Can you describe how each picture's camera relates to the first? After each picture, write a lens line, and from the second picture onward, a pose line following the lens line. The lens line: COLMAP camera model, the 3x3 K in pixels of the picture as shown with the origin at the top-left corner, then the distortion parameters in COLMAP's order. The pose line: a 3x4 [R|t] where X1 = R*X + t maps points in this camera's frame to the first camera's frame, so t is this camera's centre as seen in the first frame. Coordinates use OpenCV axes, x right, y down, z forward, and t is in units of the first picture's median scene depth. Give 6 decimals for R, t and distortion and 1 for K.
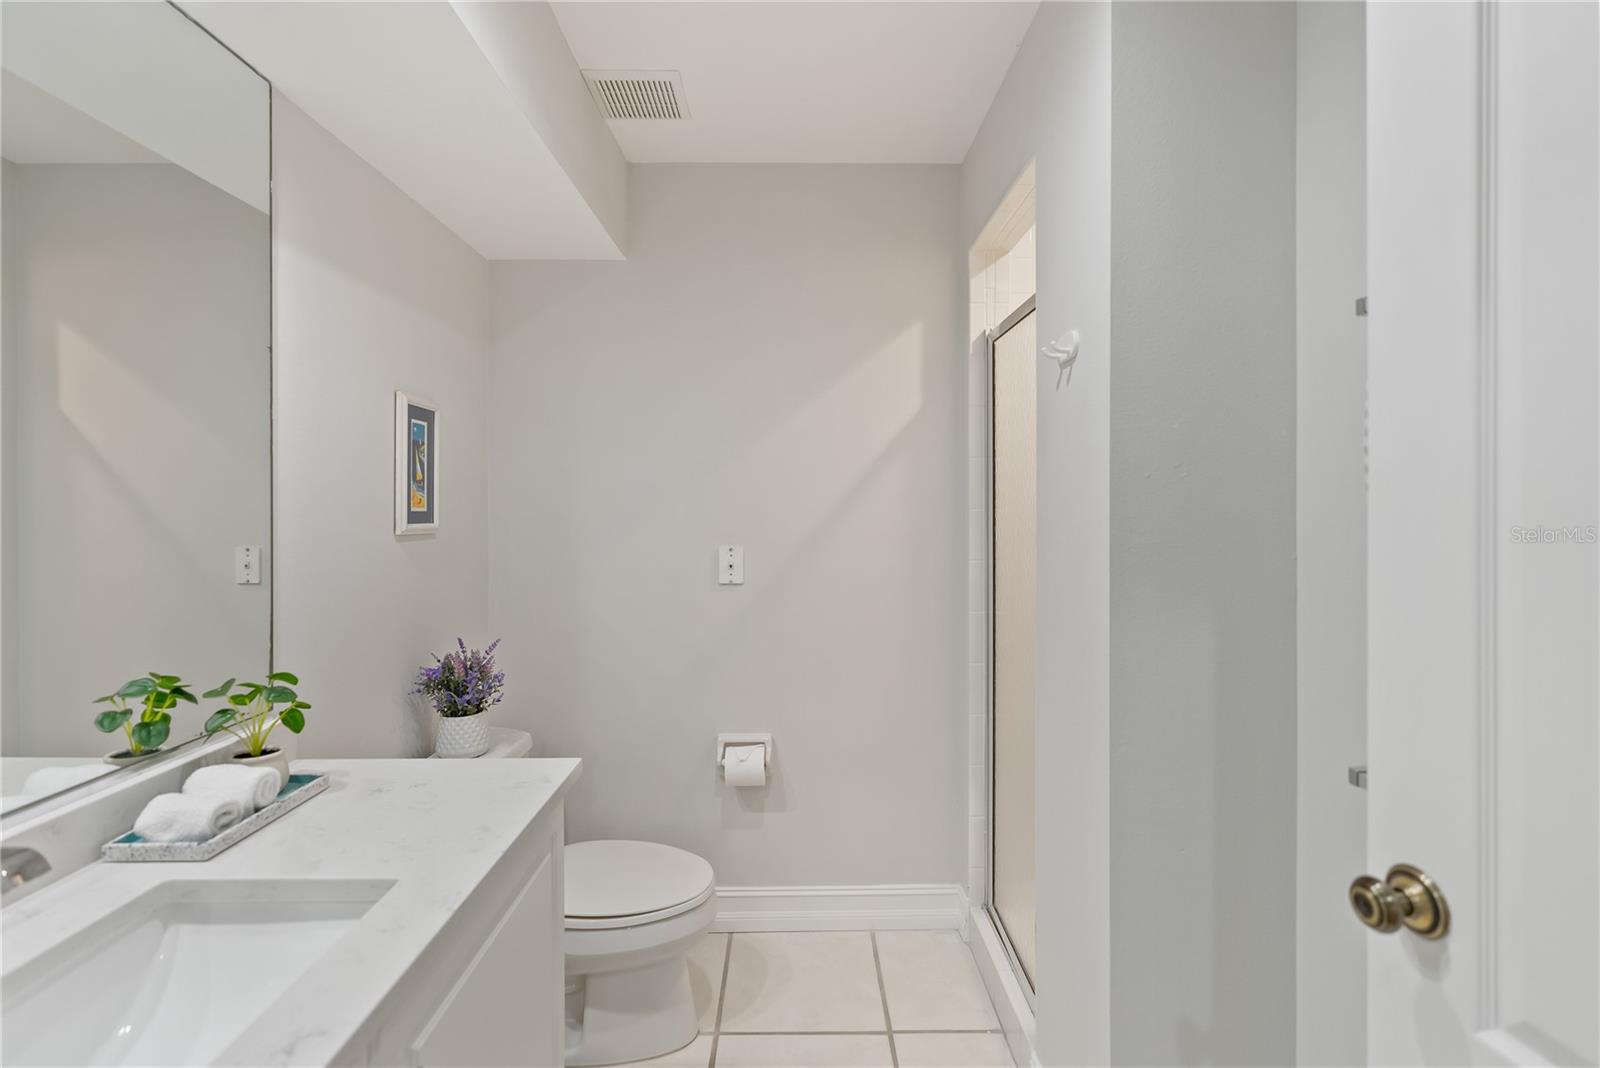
lens RADIAL K [[726.2, 0, 798.3], [0, 726.2, 508.6], [0, 0, 1]] dist [0.000808, 0.000984]
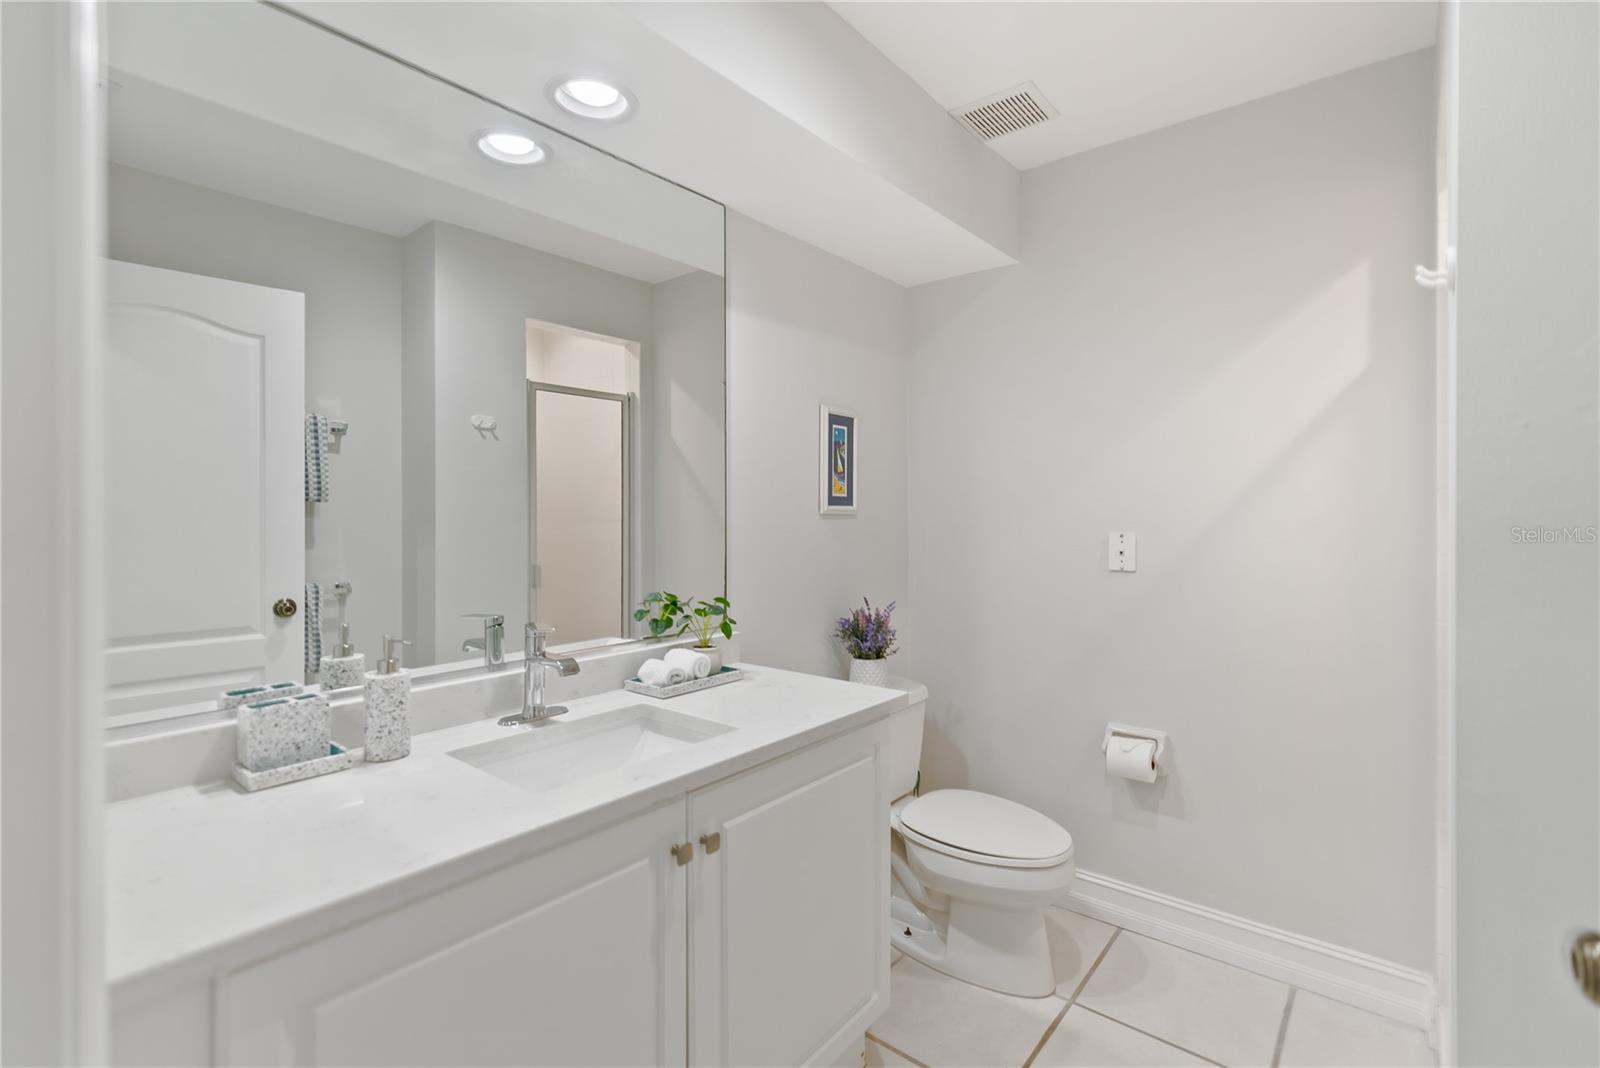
lens RADIAL K [[726.2, 0, 798.3], [0, 726.2, 508.6], [0, 0, 1]] dist [0.000808, 0.000984]
pose [[0.768131, -0.000820, -0.640292, 0.248815], [-0.001472, 0.999994, -0.003046, 0.029920], [0.640291, 0.003282, 0.768126, -0.036165]]
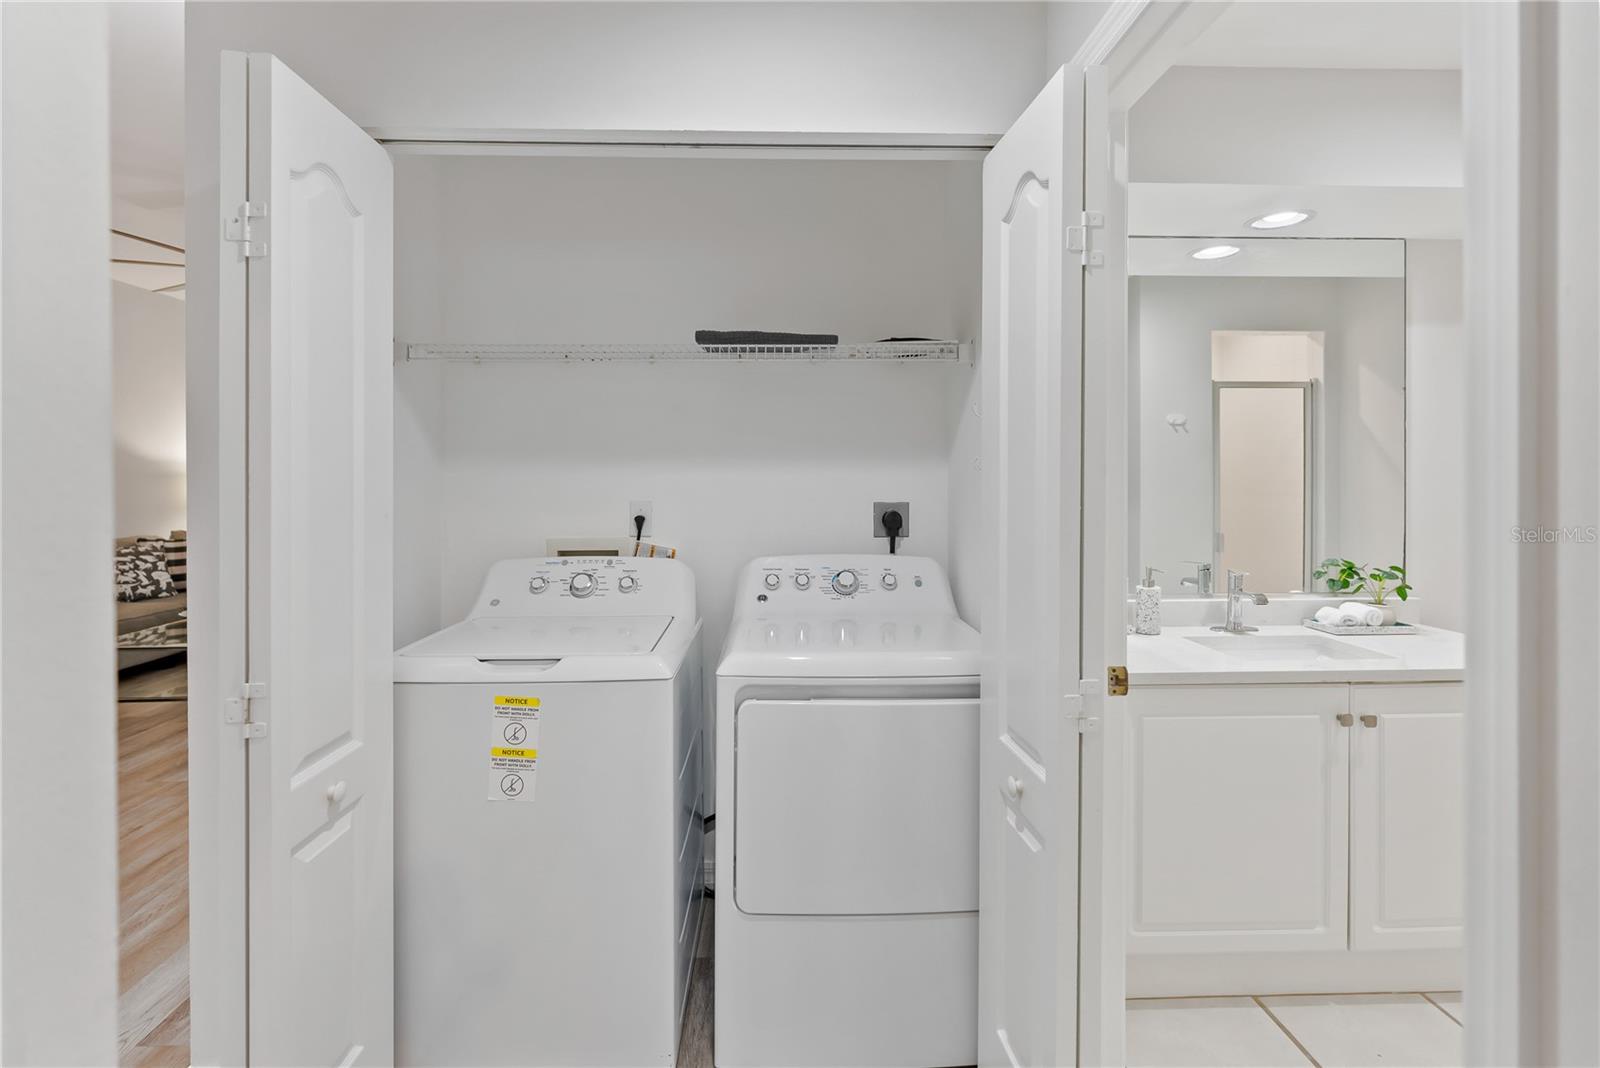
lens RADIAL K [[729.0, 0, 800.9], [0, 729.0, 484.9], [0, 0, 1]] dist [-0.000875, 0.000114]
pose [[0.031502, 0.011498, -0.999438, 0.726675], [0.002029, 0.999931, 0.011568, -0.005709], [0.999502, -0.002393, 0.031476, -0.383207]]
